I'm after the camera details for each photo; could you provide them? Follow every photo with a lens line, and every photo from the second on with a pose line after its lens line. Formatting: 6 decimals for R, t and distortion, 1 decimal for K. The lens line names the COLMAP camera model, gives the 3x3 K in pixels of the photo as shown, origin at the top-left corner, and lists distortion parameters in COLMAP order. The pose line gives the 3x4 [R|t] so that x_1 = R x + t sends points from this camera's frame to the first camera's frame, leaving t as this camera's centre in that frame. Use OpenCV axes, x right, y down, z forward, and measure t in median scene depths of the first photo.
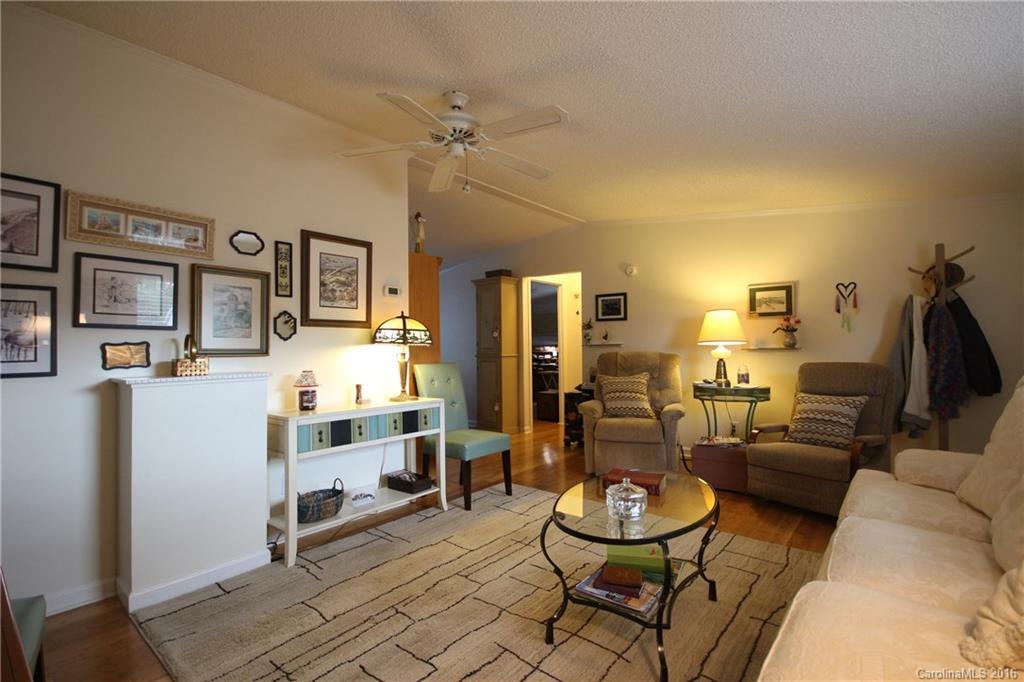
lens RADIAL K [[470.9, 0, 512.0], [0, 470.9, 341.0], [0, 0, 1]] dist [0.002296, 0.000086]
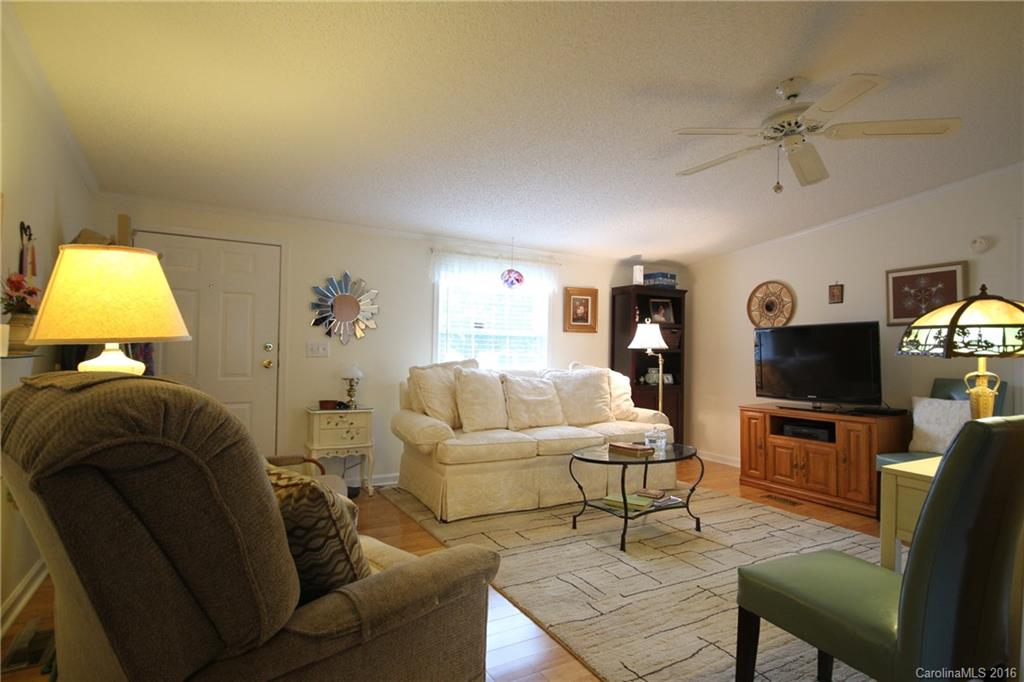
lens RADIAL K [[508.6, 0, 512.0], [0, 508.6, 341.0], [0, 0, 1]] dist [-0.000517, 0.000130]
pose [[-0.929985, 0.009640, 0.367471, 0.011235], [-0.002840, 0.999438, -0.033405, 0.018877], [-0.367587, -0.032110, -0.929435, 1.243595]]
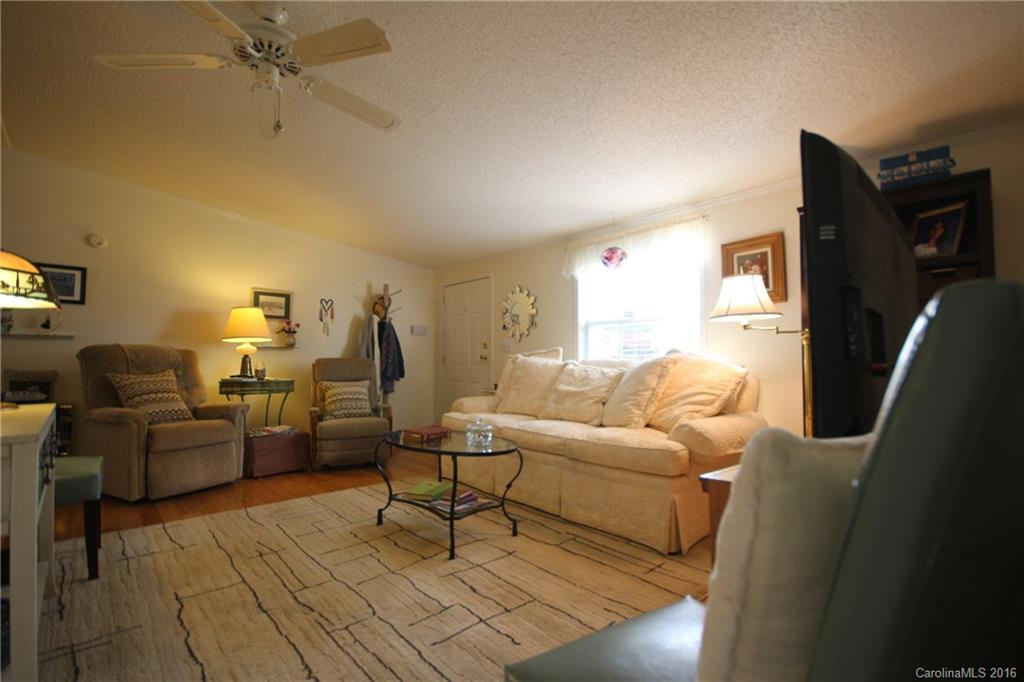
lens RADIAL K [[470.9, 0, 512.0], [0, 470.9, 341.0], [0, 0, 1]] dist [0.002296, 0.000086]
pose [[0.134997, 0.060058, 0.989024, -0.490711], [-0.008778, 0.998195, -0.059417, 0.063308], [-0.990807, -0.000660, 0.135280, 0.291767]]
